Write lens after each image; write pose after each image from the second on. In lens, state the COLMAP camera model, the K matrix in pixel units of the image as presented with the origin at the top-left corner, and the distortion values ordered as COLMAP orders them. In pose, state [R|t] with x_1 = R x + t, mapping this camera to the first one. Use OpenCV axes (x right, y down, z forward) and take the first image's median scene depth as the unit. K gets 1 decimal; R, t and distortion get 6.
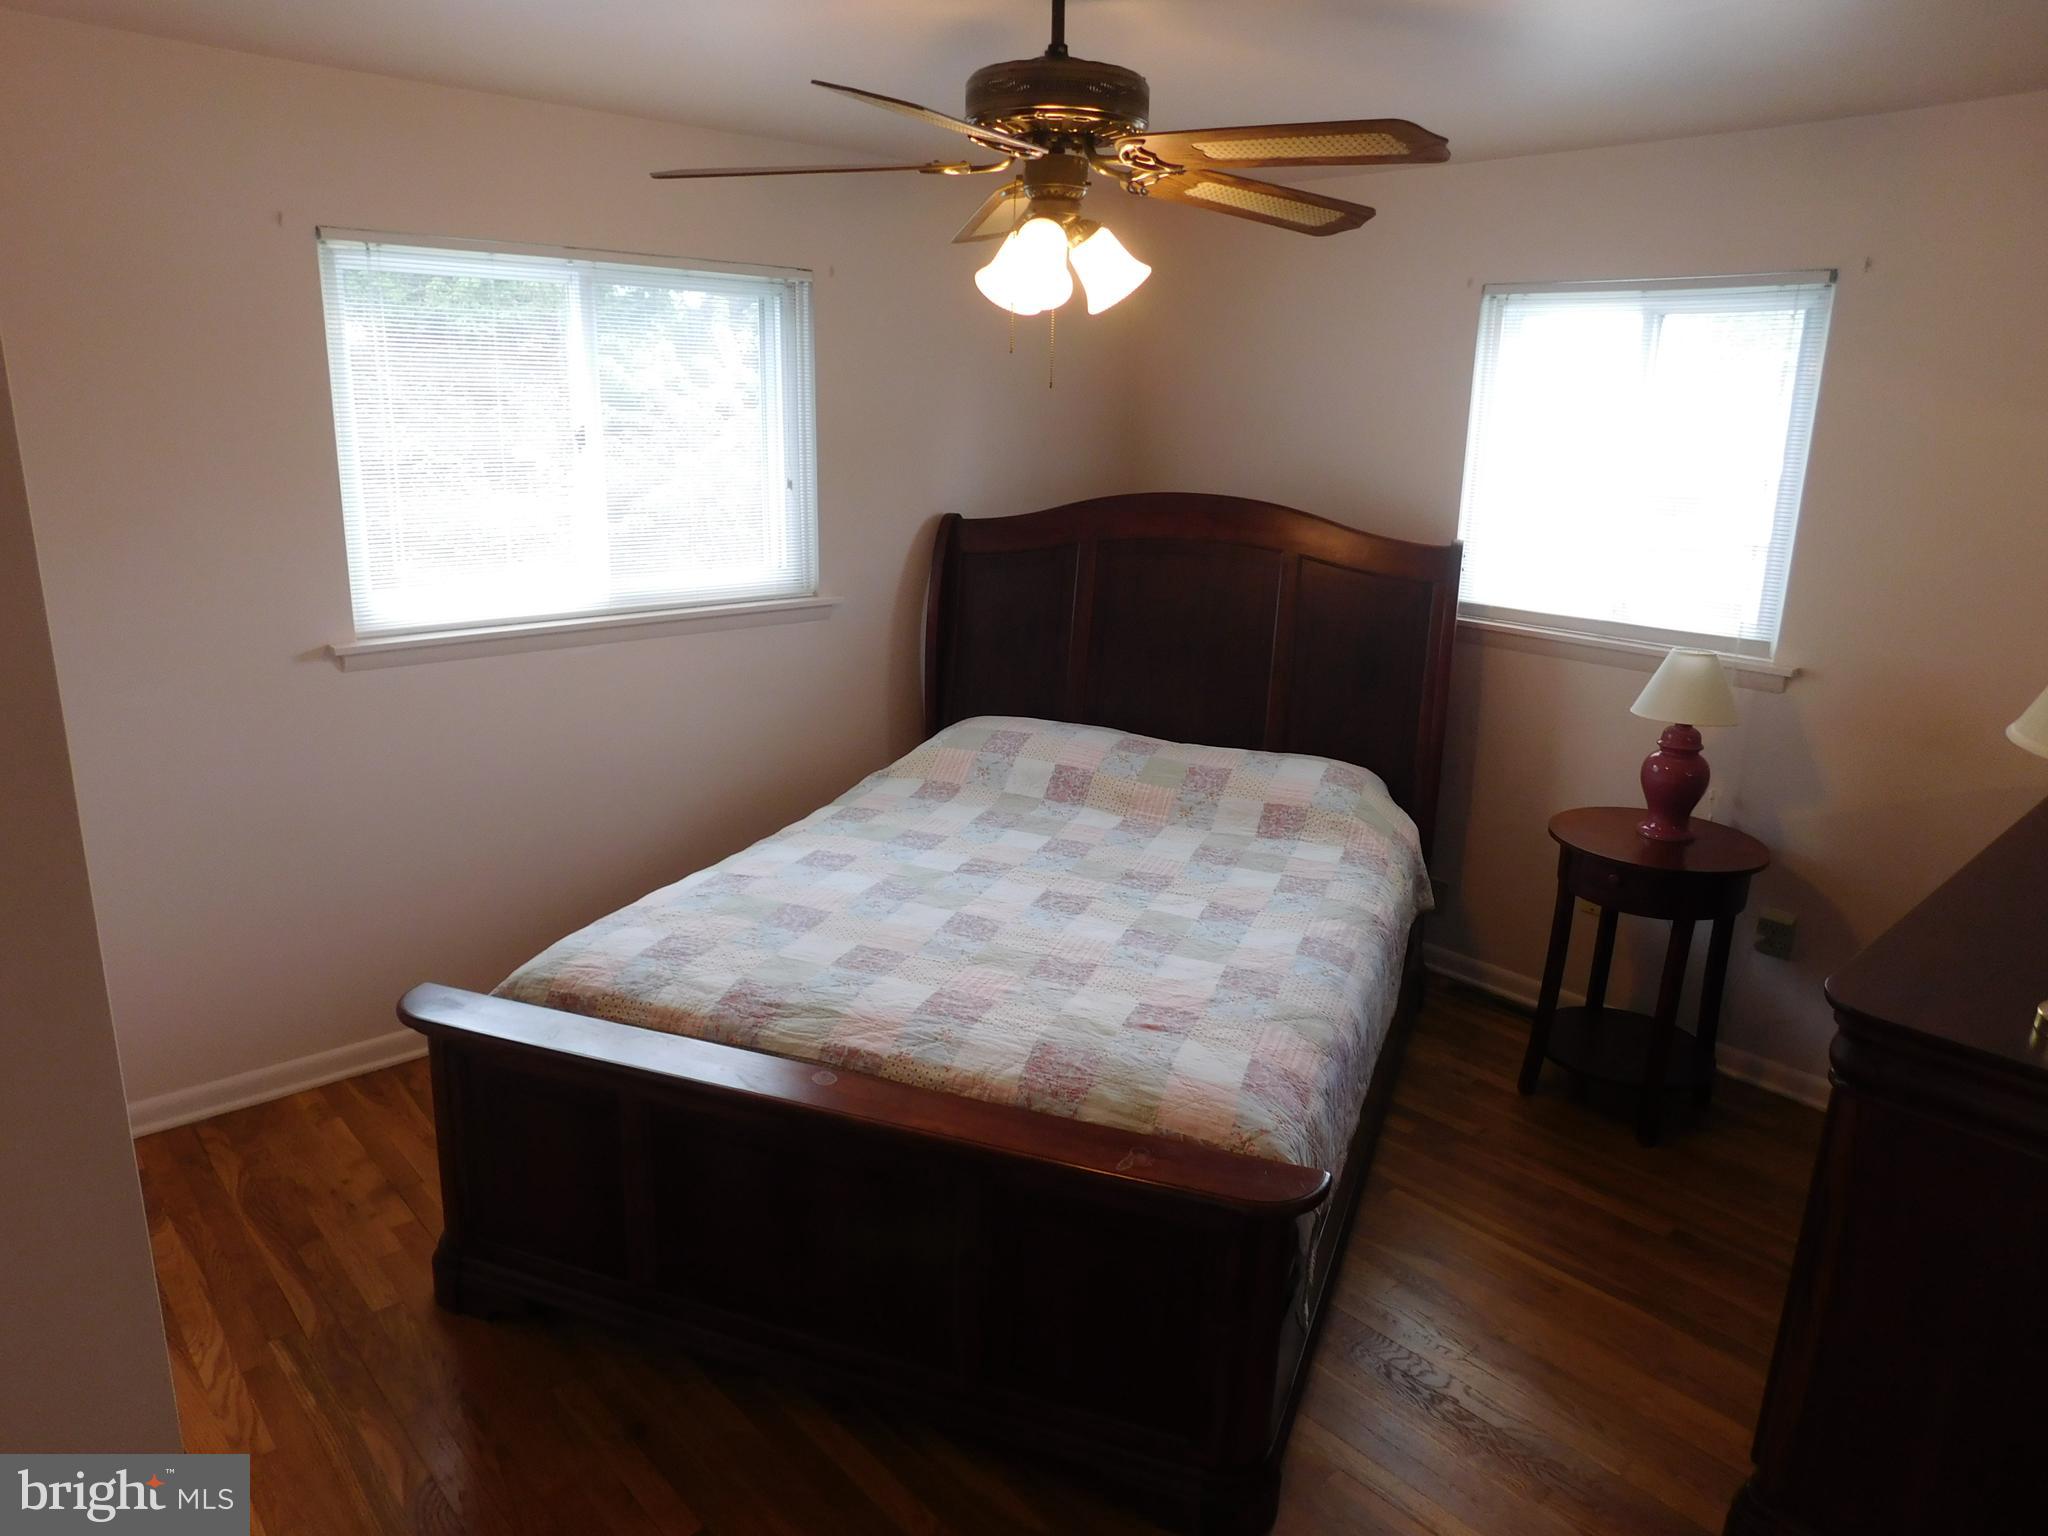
lens RADIAL K [[1355.8, 0, 1016.2], [0, 1355.8, 784.7], [0, 0, 1]] dist [-0.072999, 0.058118]
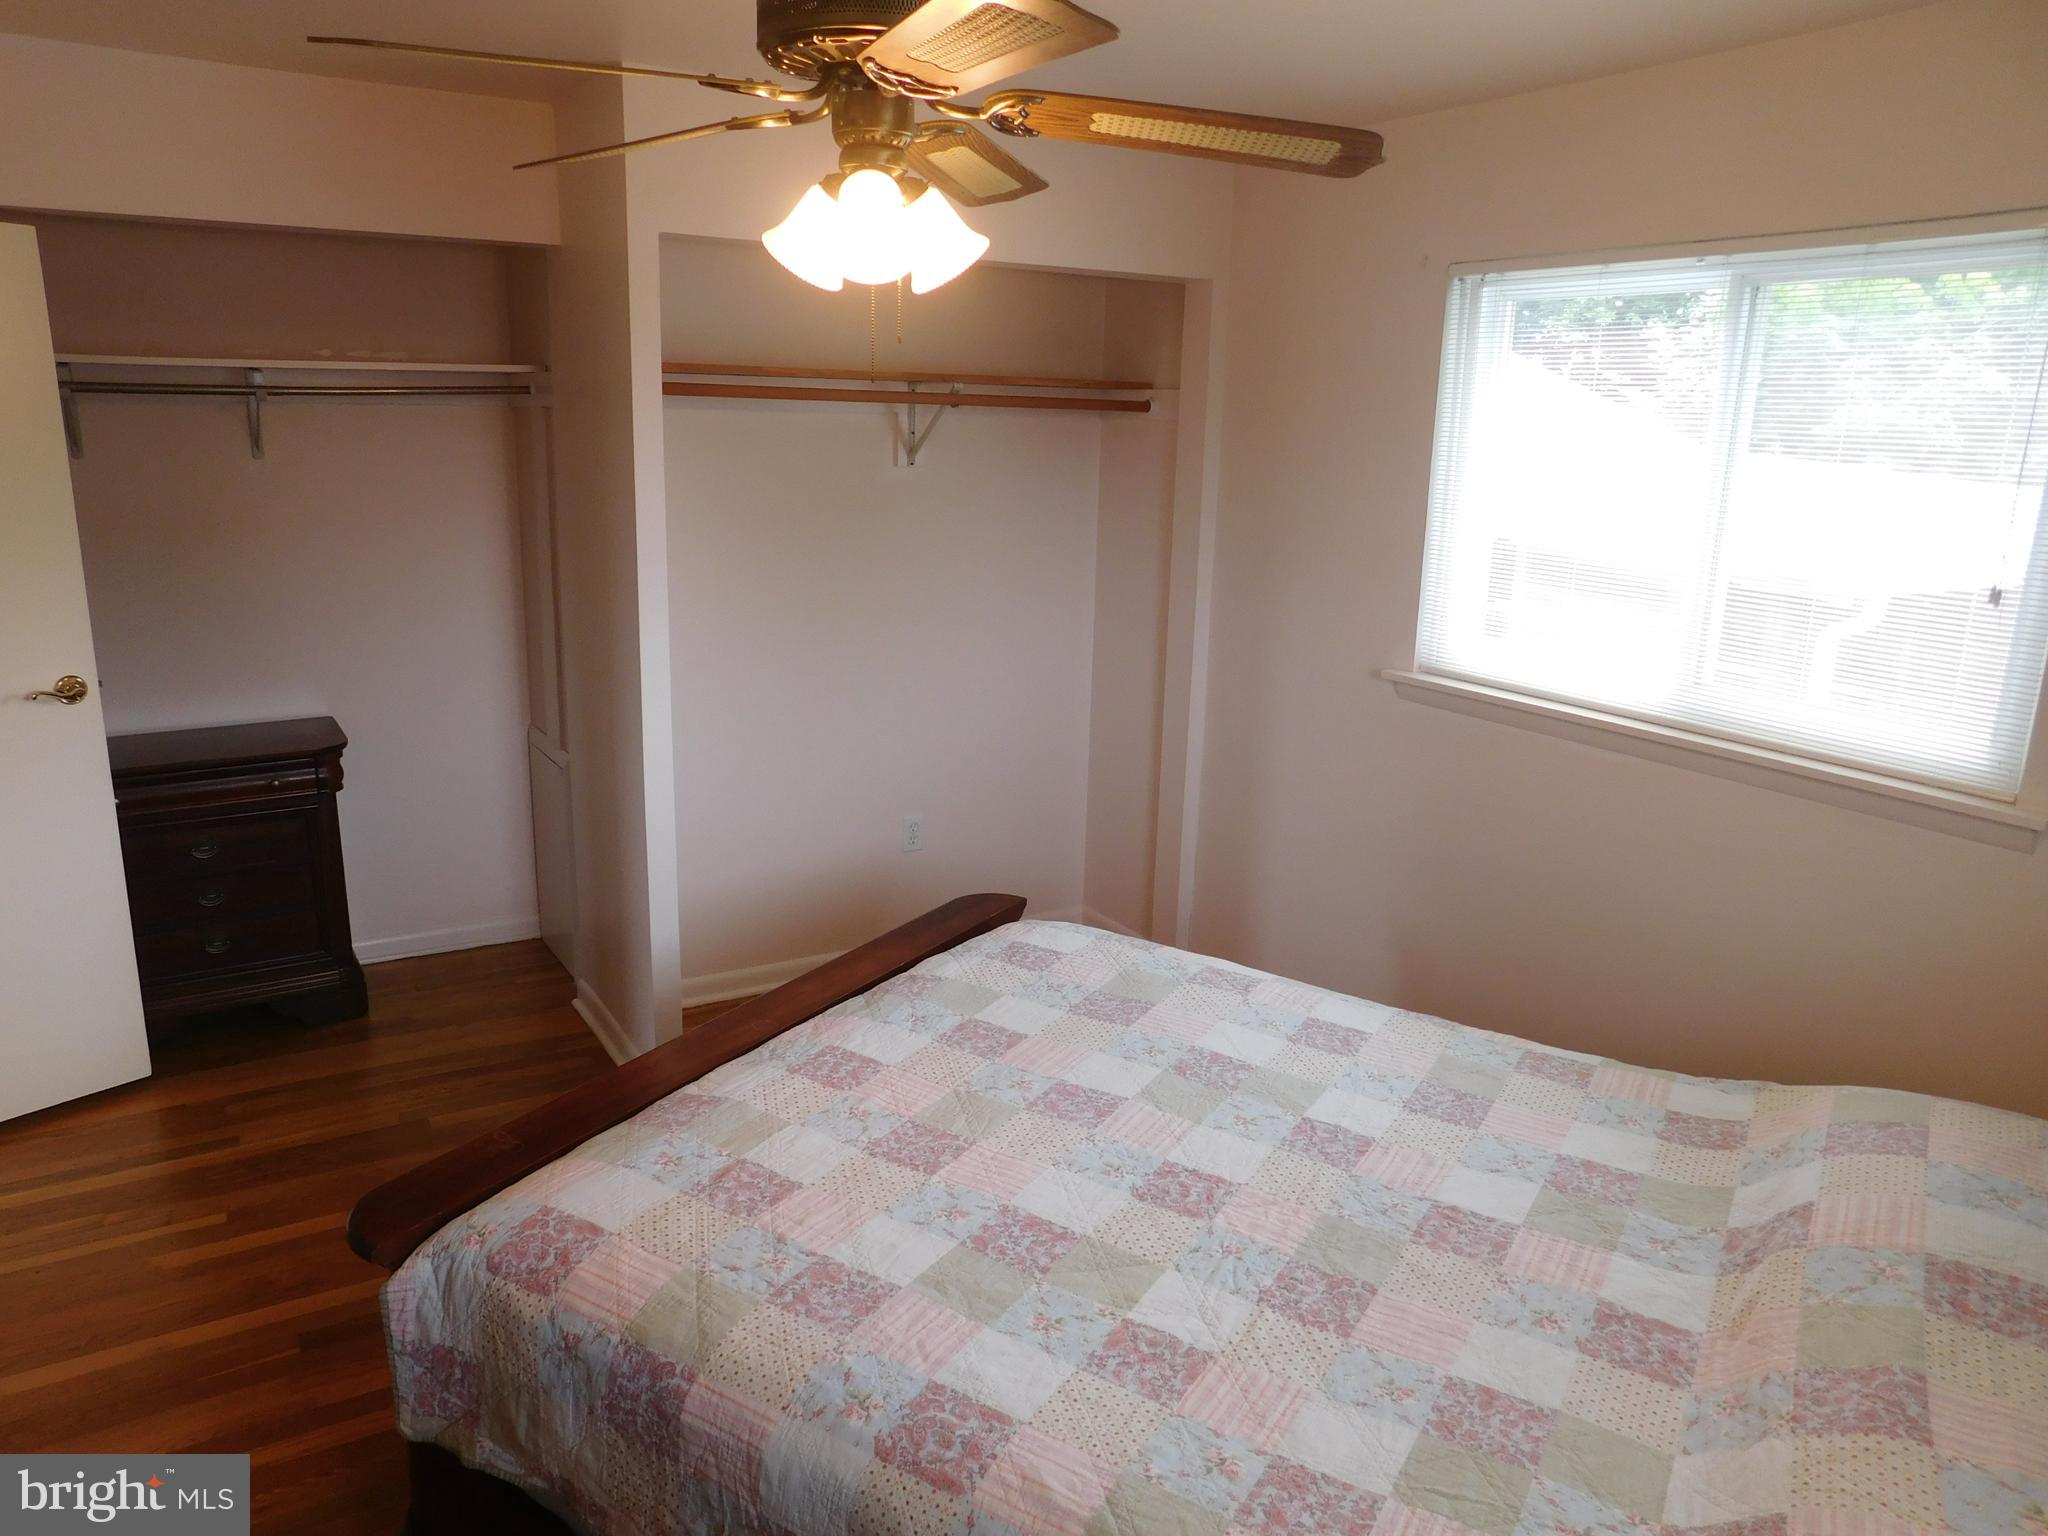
lens RADIAL K [[1389.1, 0, 976.3], [0, 1389.1, 765.6], [0, 0, 1]] dist [-0.068119, 0.048325]
pose [[-0.207679, 0.210806, -0.955212, 0.613335], [-0.296518, 0.916992, 0.266839, -0.233626], [0.932173, 0.338655, -0.127932, 0.893775]]
